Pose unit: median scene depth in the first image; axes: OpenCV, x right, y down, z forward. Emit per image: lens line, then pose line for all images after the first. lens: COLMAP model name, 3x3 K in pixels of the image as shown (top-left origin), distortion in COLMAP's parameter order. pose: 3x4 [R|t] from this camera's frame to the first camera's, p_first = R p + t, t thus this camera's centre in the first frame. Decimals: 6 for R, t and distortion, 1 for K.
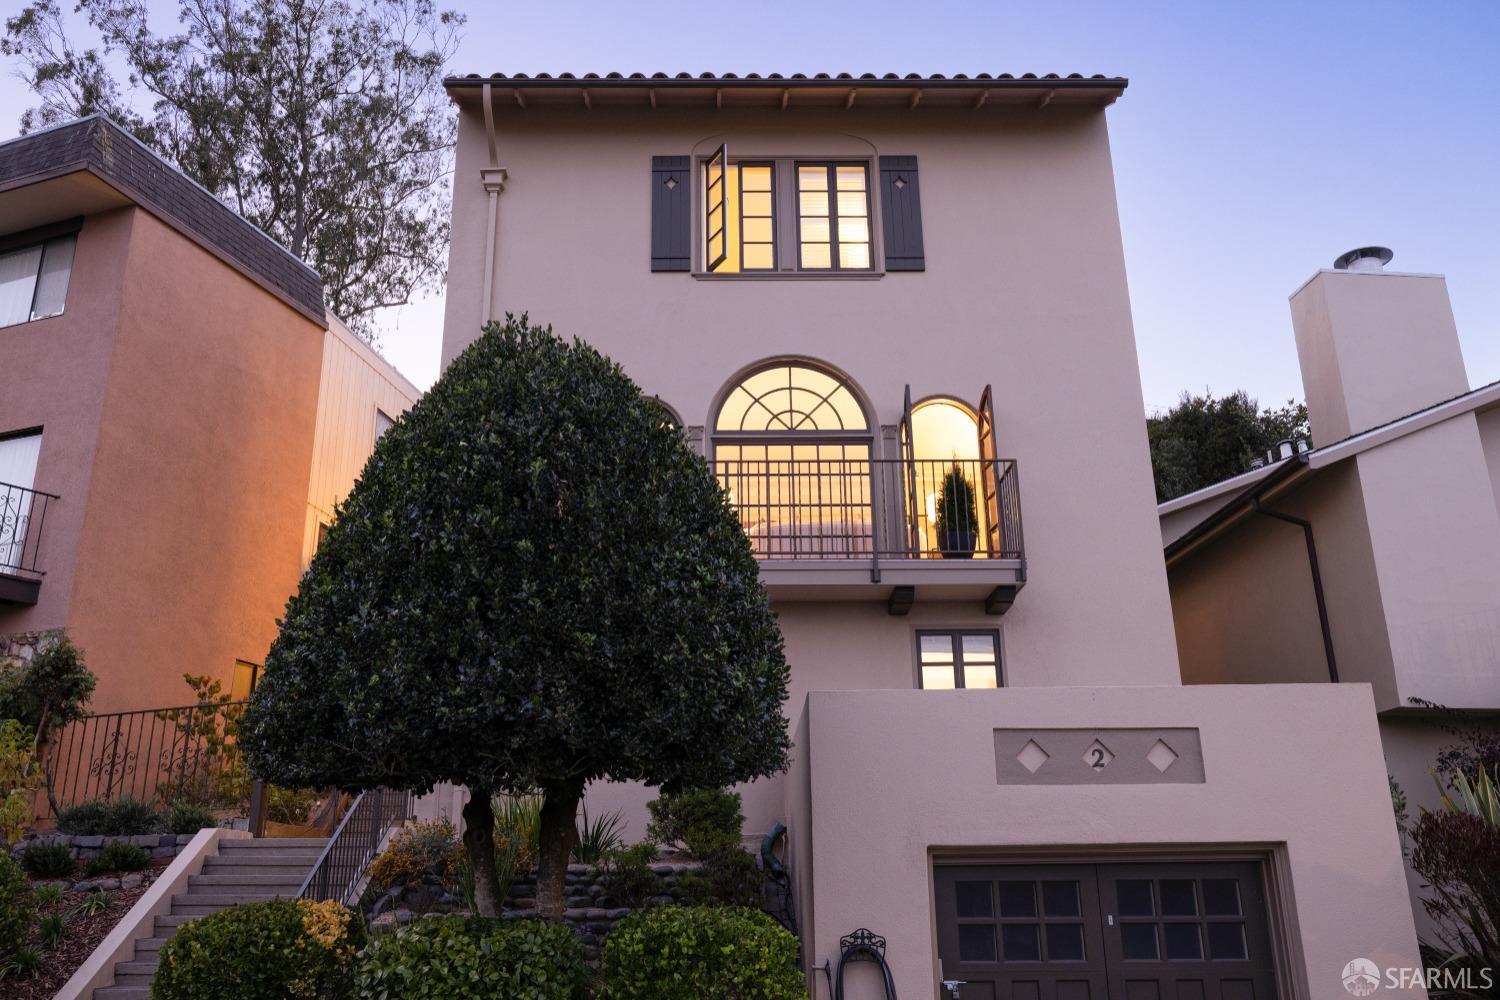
lens RADIAL K [[1281.2, 0, 749.7], [0, 1281.2, 496.4], [0, 0, 1]] dist [0.013871, -0.002009]
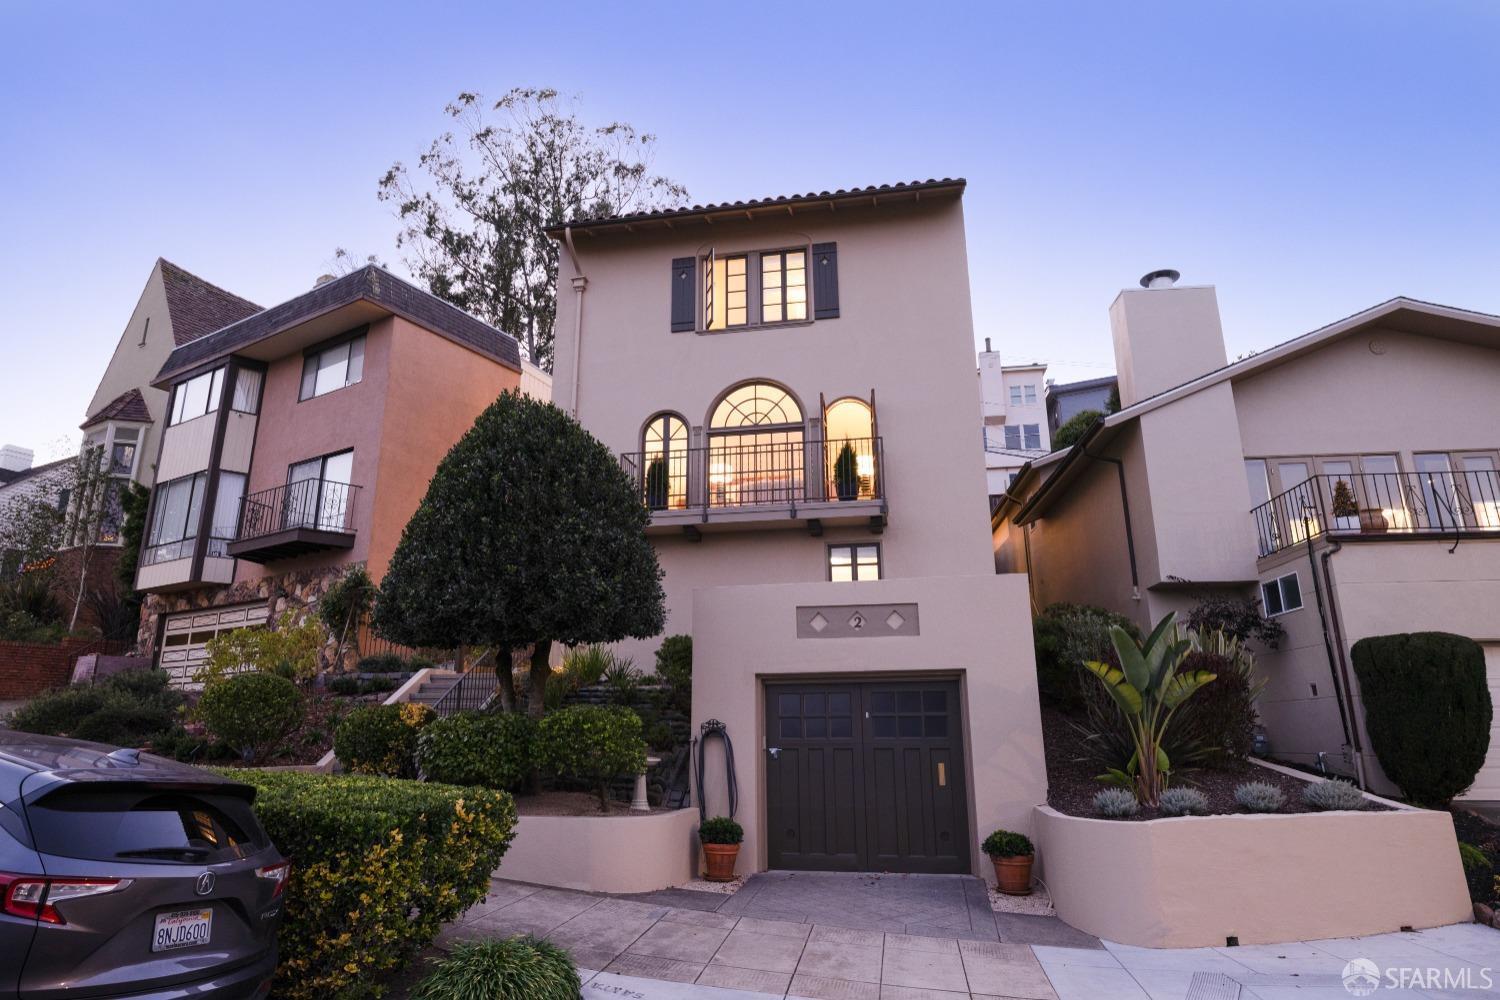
lens RADIAL K [[887.1, 0, 750.3], [0, 887.1, 505.9], [0, 0, 1]] dist [-0.001305, 0.000103]
pose [[0.981129, -0.045424, -0.187942, 0.224009], [0.058589, 0.996158, 0.065093, -0.022267], [0.184264, -0.074876, 0.980021, -0.107306]]
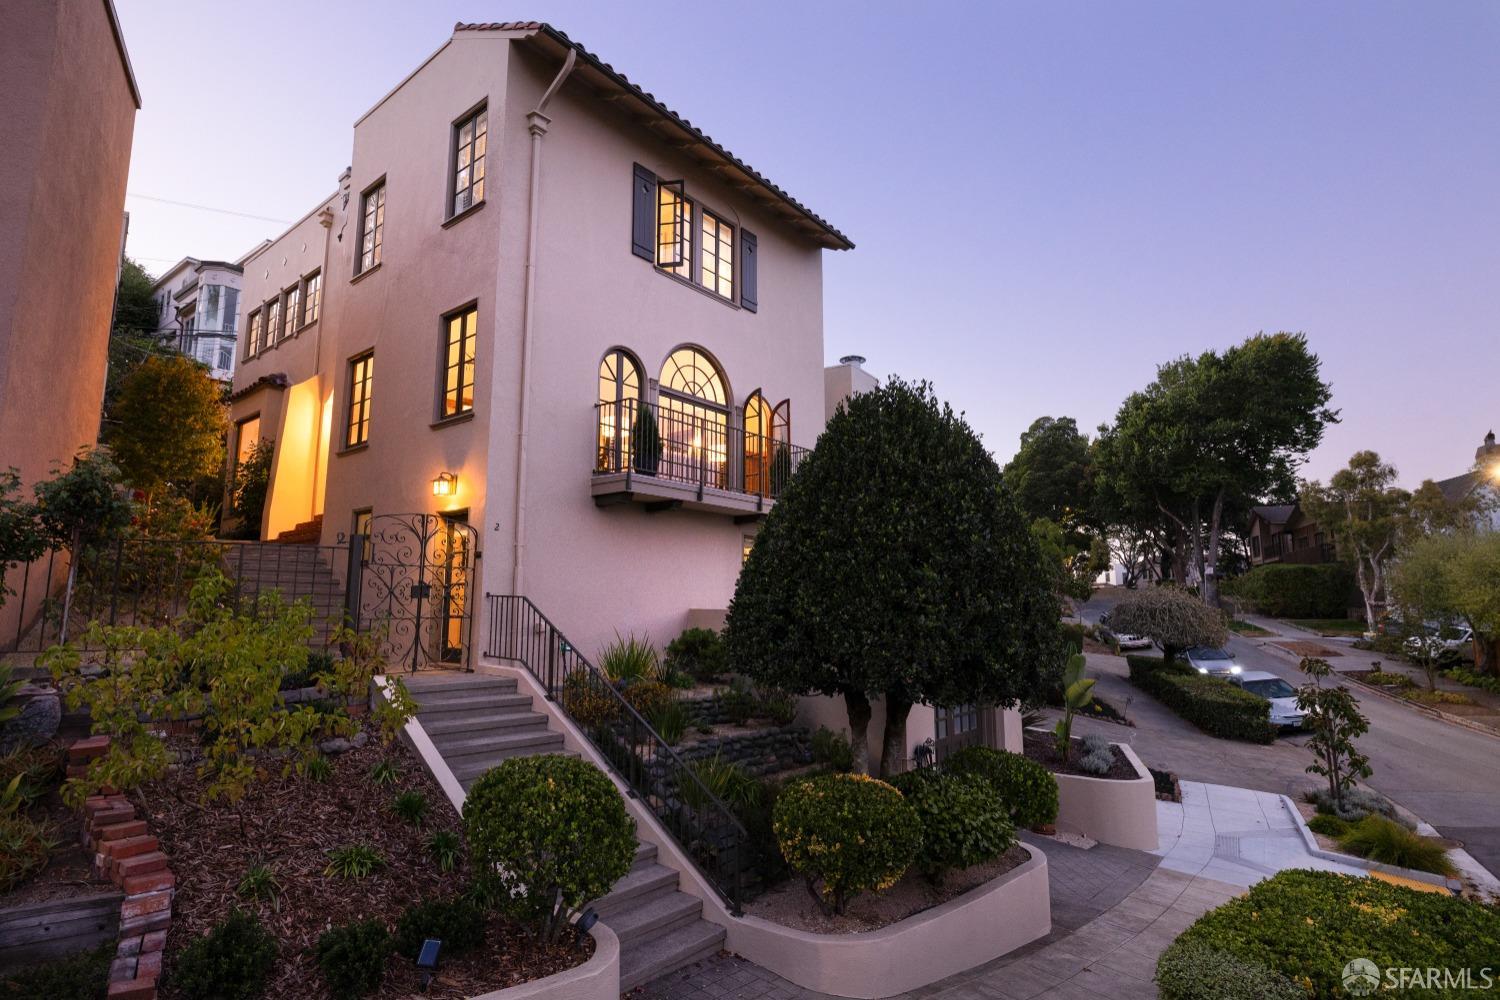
lens RADIAL K [[754.7, 0, 747.8], [0, 754.7, 504.1], [0, 0, 1]] dist [0.004722, 0.000374]
pose [[0.645131, 0.118909, 0.754763, -0.572499], [-0.265125, 0.961279, 0.075171, -0.011162], [-0.716599, -0.248601, 0.651677, 0.318038]]
